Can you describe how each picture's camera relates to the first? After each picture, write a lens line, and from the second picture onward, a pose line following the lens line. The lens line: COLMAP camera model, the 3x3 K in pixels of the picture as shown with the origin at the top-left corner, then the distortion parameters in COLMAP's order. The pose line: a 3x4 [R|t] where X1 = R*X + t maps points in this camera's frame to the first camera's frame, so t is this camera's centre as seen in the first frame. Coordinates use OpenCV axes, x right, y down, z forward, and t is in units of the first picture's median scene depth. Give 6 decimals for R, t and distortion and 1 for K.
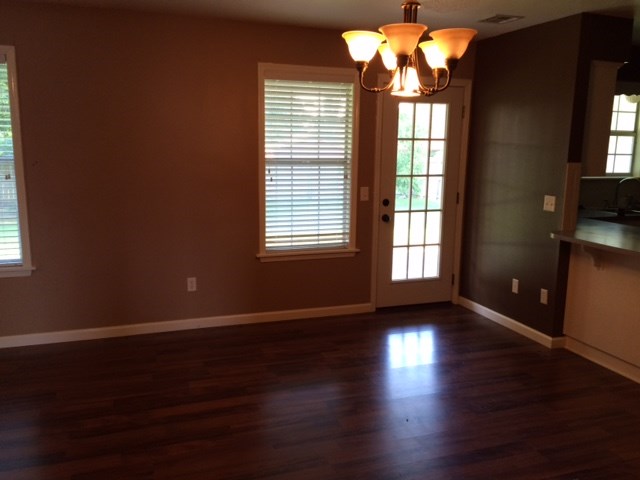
lens RADIAL K [[542.3, 0, 320.0], [0, 542.3, 238.2], [0, 0, 1]] dist [0.027160, -0.001281]
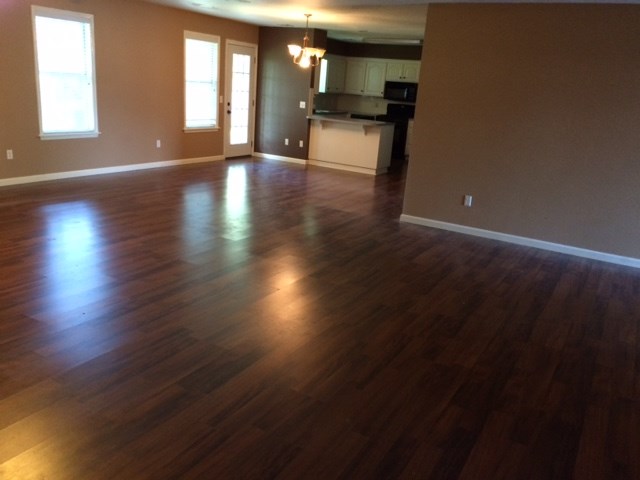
lens RADIAL K [[542.3, 0, 317.5], [0, 542.3, 236.0], [0, 0, 1]] dist [0.027160, -0.001281]
pose [[0.756298, -0.136256, 0.639881, -1.004262], [0.048001, 0.986992, 0.153435, 0.126390], [-0.652464, -0.085328, 0.753001, -0.801448]]
